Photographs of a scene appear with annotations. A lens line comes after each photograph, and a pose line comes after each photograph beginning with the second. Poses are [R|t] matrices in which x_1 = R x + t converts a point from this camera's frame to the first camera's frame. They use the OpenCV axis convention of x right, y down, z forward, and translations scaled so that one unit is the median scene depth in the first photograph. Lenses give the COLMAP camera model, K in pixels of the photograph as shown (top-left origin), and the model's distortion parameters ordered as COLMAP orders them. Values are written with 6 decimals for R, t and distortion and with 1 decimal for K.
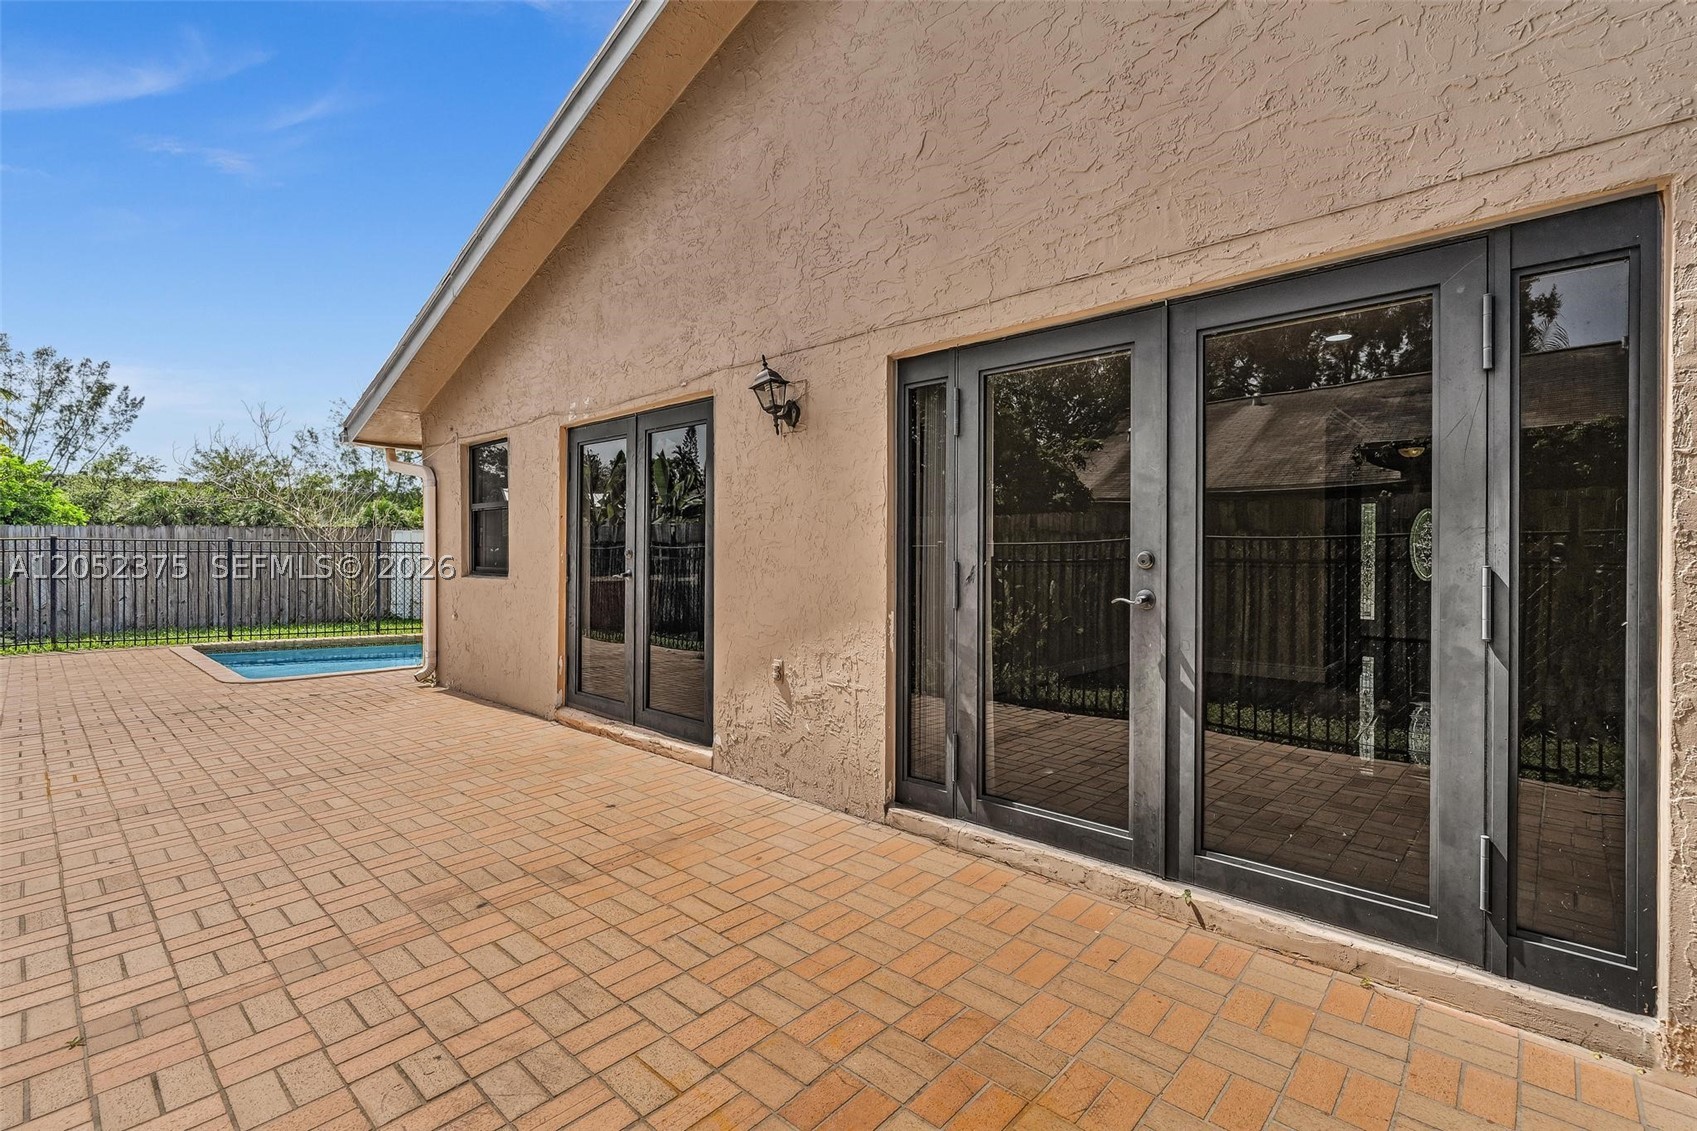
lens RADIAL K [[768.3, 0, 857.3], [0, 768.3, 542.3], [0, 0, 1]] dist [-0.016325, 0.007677]
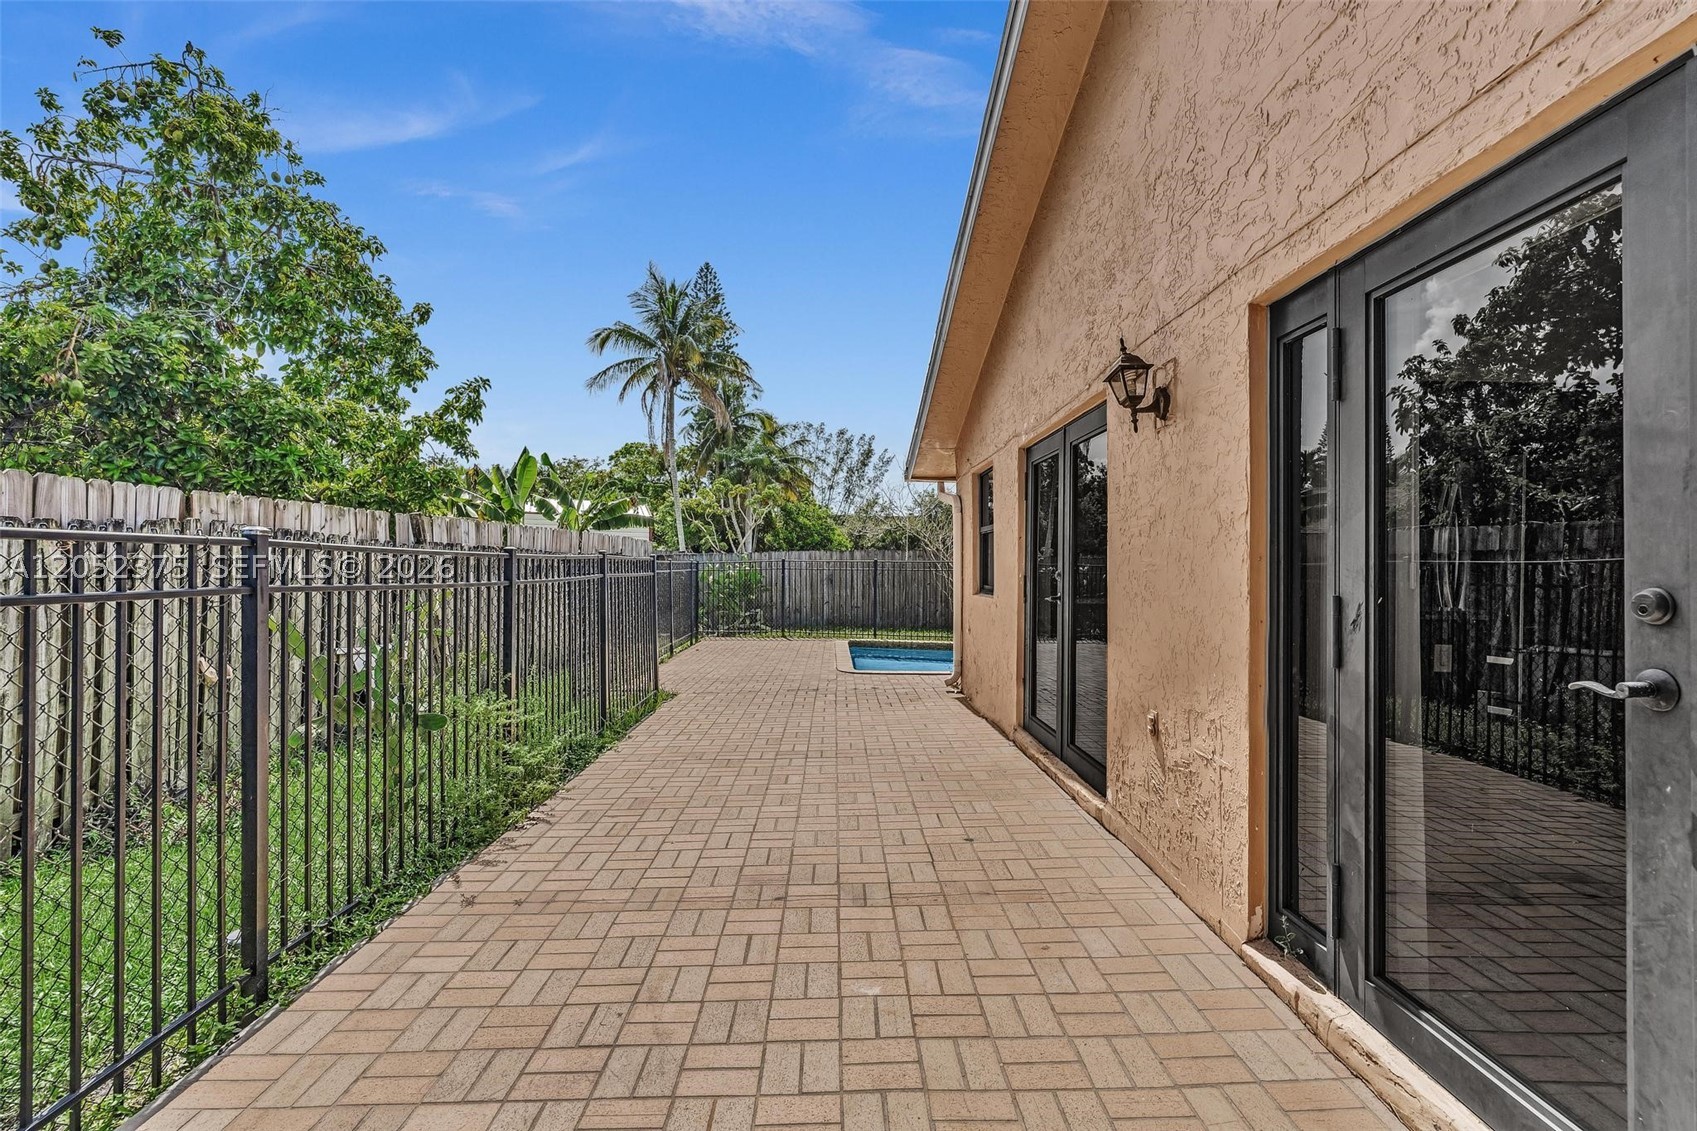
lens RADIAL K [[761.4, 0, 843.2], [0, 761.4, 547.2], [0, 0, 1]] dist [-0.004592, 0.000787]
pose [[0.687749, -0.017506, -0.725738, 0.280948], [0.005249, 0.999803, -0.019143, -0.005174], [0.725930, 0.009357, 0.687705, 0.235731]]
